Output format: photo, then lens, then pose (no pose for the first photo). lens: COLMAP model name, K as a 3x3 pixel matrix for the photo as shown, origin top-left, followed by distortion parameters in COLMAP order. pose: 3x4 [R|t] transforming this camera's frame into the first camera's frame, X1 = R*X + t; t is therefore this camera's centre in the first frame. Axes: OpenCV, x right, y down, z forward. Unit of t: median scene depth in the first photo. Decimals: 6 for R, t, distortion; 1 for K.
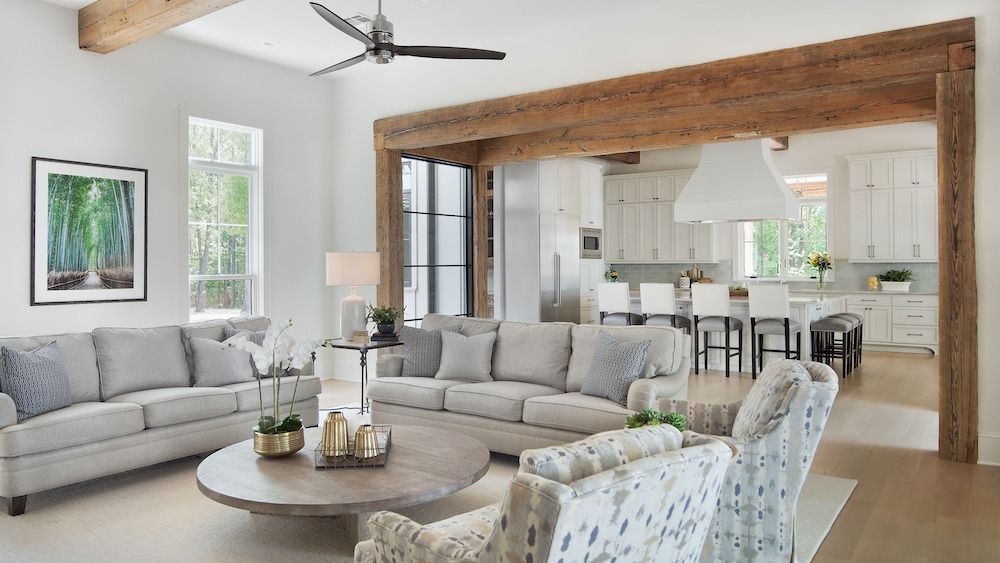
lens RADIAL K [[700.1, 0, 496.5], [0, 700.1, 276.4], [0, 0, 1]] dist [-0.031786, -0.002359]
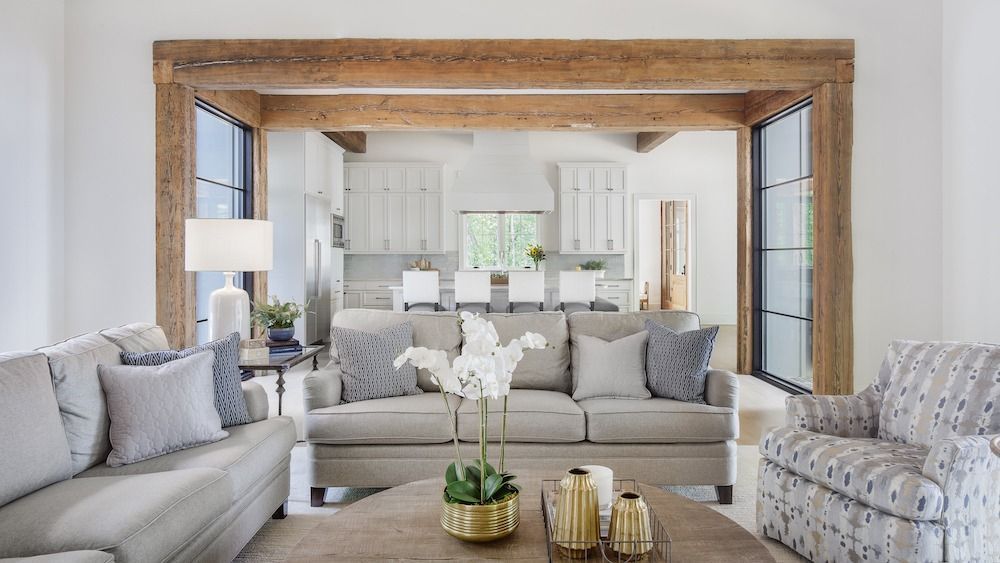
lens RADIAL K [[615.6, 0, 501.7], [0, 615.6, 280.1], [0, 0, 1]] dist [-0.015923, -0.000313]
pose [[0.813401, -0.014765, 0.581516, -0.275086], [0.007246, 0.999857, 0.015251, 0.011746], [-0.581658, -0.008191, 0.813392, 0.320878]]
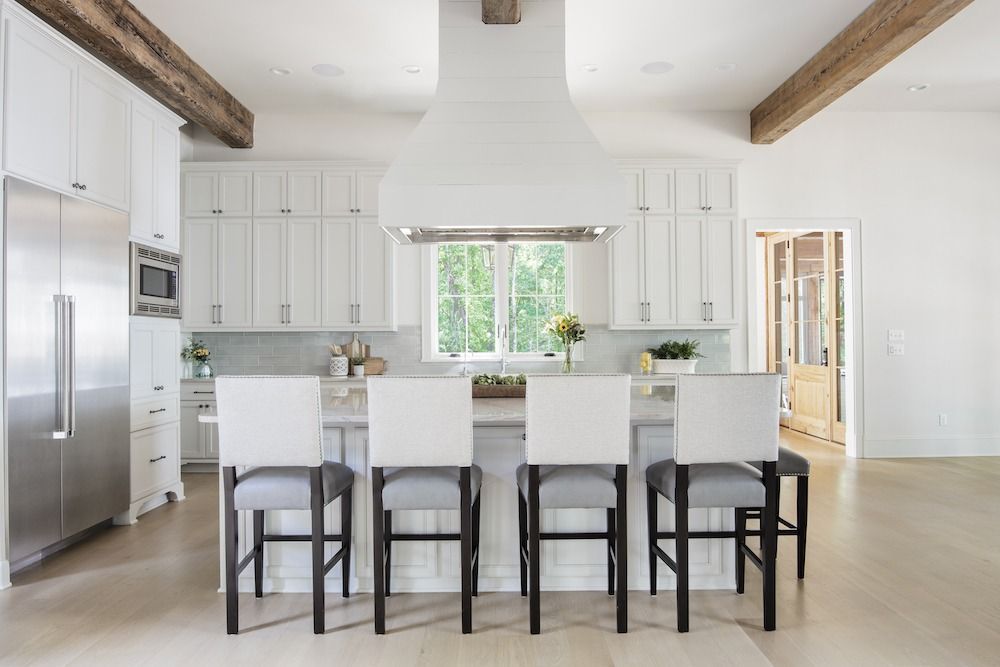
lens RADIAL K [[699.6, 0, 495.2], [0, 699.6, 333.5], [0, 0, 1]] dist [-0.029519, -0.005451]
pose [[0.819465, 0.006469, 0.573093, 0.094055], [0.011559, 0.999546, -0.027812, -0.000300], [-0.573013, 0.029415, 0.819019, 0.837517]]
